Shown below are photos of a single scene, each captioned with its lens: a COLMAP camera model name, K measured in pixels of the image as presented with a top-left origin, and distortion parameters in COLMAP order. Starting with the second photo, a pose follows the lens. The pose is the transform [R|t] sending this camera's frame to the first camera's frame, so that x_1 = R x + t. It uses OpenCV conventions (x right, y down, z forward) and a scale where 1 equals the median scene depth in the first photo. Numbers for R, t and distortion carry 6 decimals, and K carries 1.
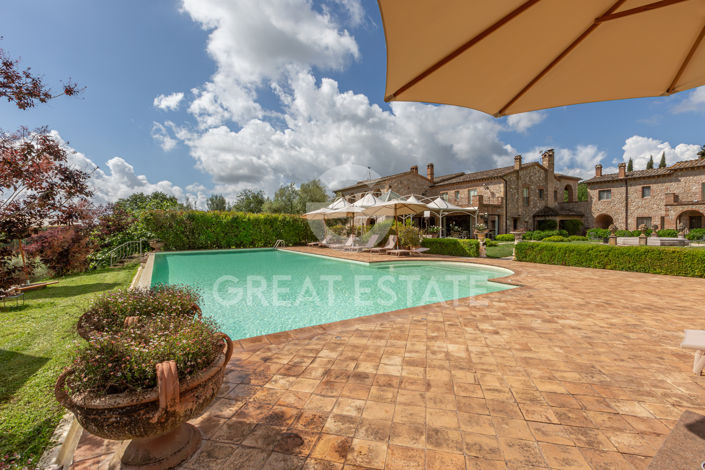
lens RADIAL K [[313.9, 0, 351.9], [0, 313.9, 233.1], [0, 0, 1]] dist [0.001179, -0.001611]
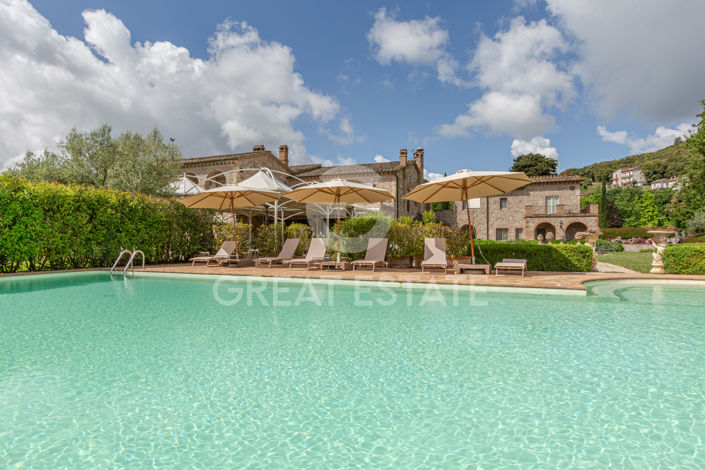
lens RADIAL K [[394.8, 0, 349.2], [0, 394.8, 231.7], [0, 0, 1]] dist [0.001926, -0.000029]
pose [[0.805714, 0.026052, 0.591732, -0.195141], [-0.001504, 0.999119, -0.041941, 0.012175], [-0.592303, 0.032902, 0.805043, 0.262865]]
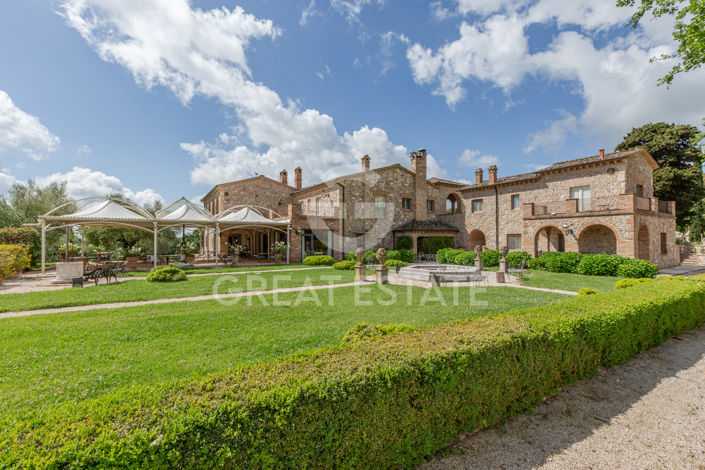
lens RADIAL K [[313.9, 0, 353.3], [0, 313.9, 232.4], [0, 0, 1]] dist [0.001179, -0.001611]
pose [[0.999960, 0.007158, -0.005450, 0.512470], [-0.007352, 0.999309, -0.036446, -0.022996], [0.005185, 0.036484, 0.999321, 0.214216]]
